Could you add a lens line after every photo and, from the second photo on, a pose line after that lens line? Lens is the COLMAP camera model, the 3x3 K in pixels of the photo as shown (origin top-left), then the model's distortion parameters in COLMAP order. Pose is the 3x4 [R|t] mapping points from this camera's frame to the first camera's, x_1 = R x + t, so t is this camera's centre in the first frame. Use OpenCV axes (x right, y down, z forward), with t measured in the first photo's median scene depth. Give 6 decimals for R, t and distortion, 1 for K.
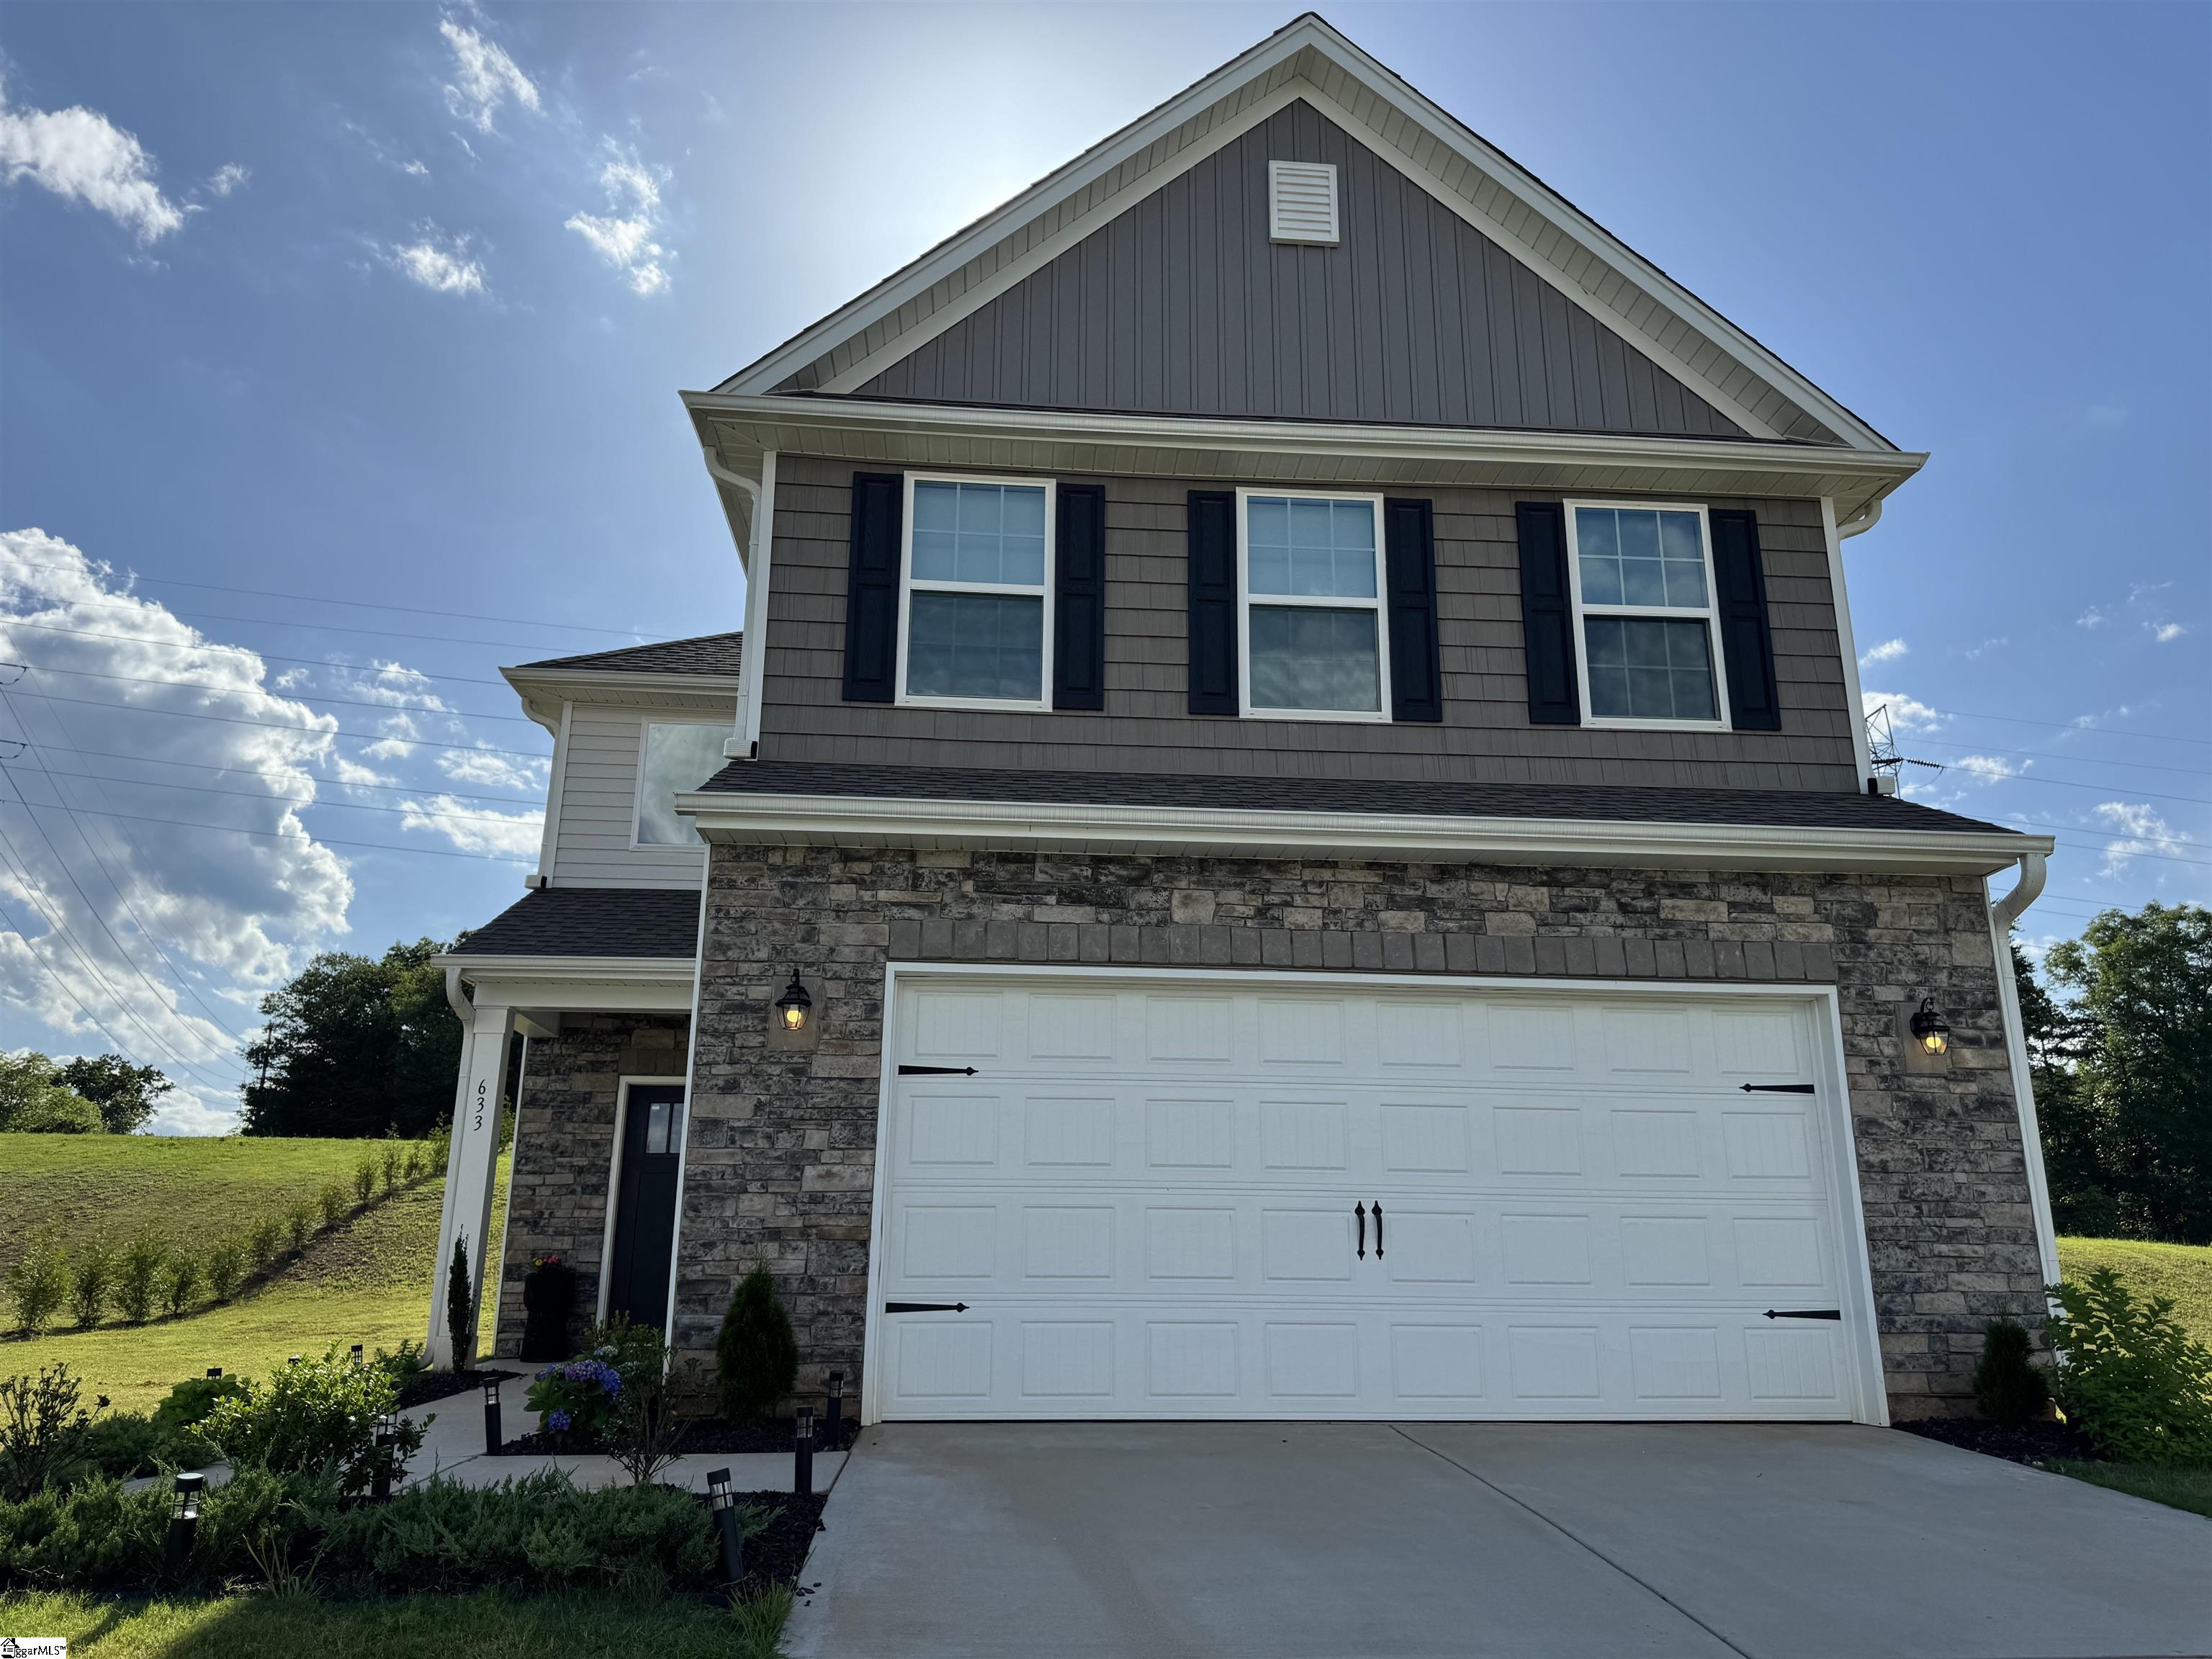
lens RADIAL K [[1565.0, 0, 1149.4], [0, 1565.0, 835.2], [0, 0, 1]] dist [0.084714, -0.095394]
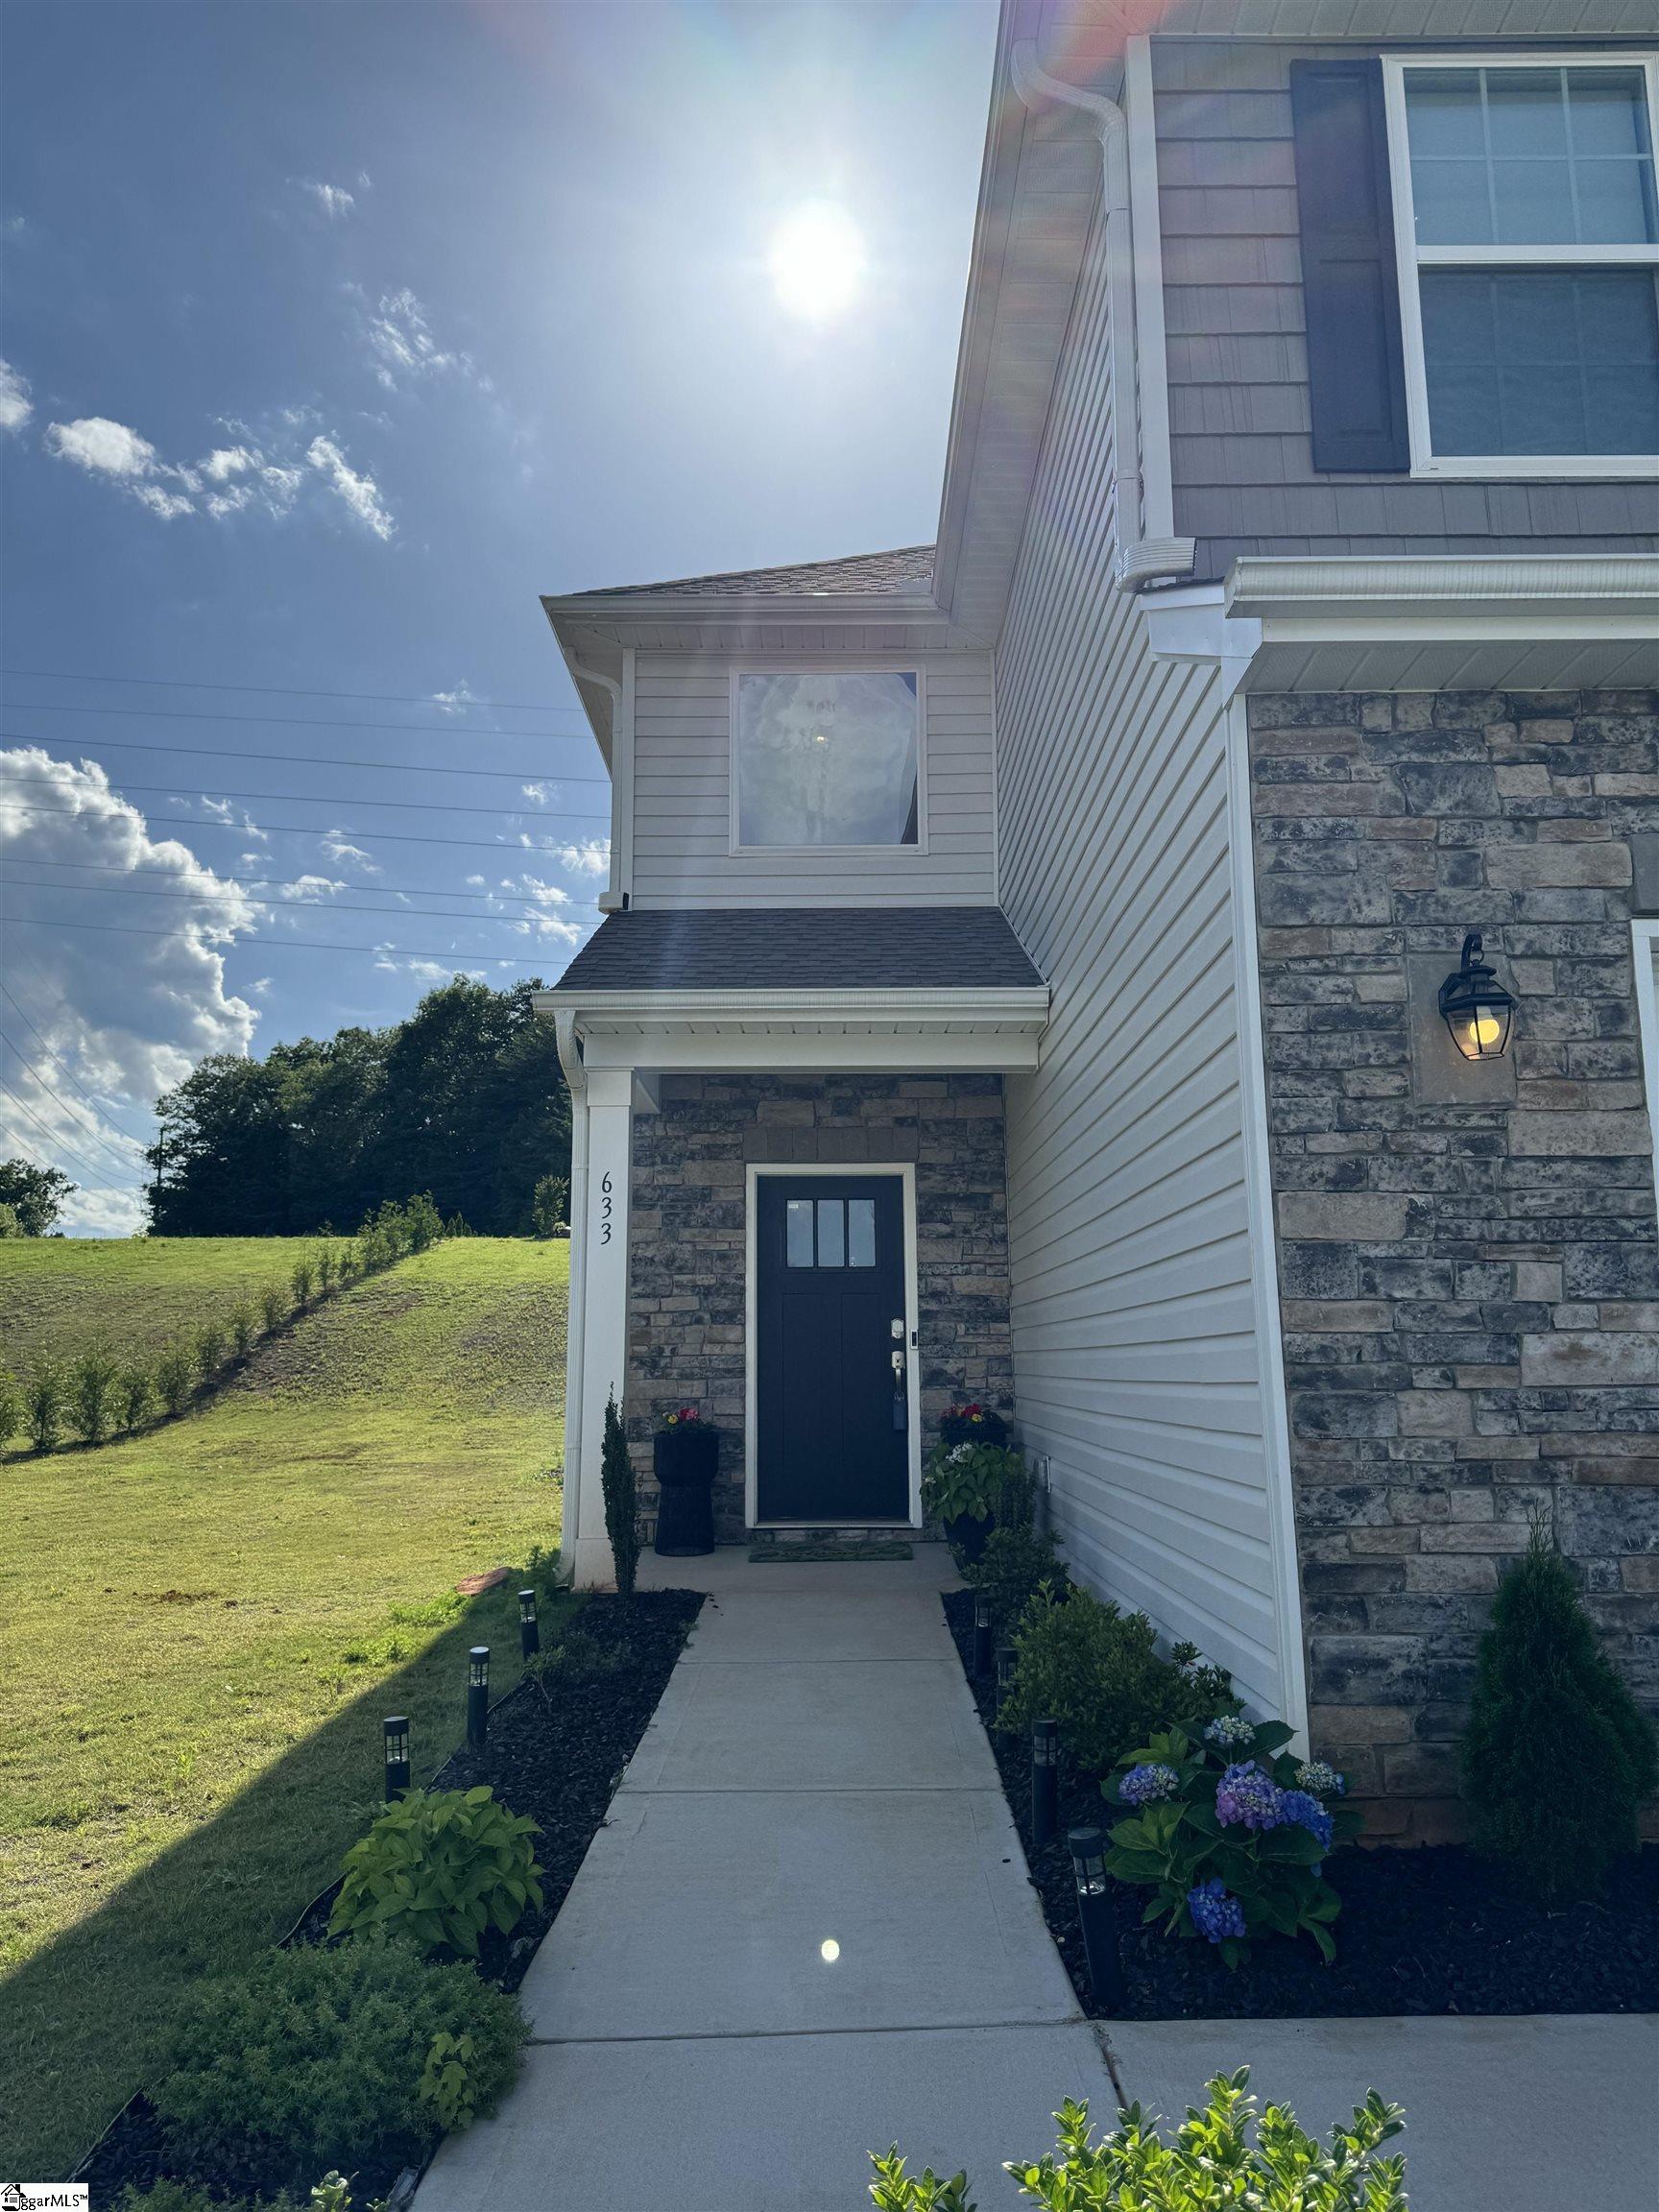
lens RADIAL K [[1565.0, 0, 841.7], [0, 1565.0, 1110.4], [0, 0, 1]] dist [0.084714, -0.095394]
pose [[0.995495, -0.025119, -0.091427, -0.313201], [0.035830, 0.992430, 0.117468, 0.062306], [0.087784, -0.120215, 0.988859, 0.414202]]
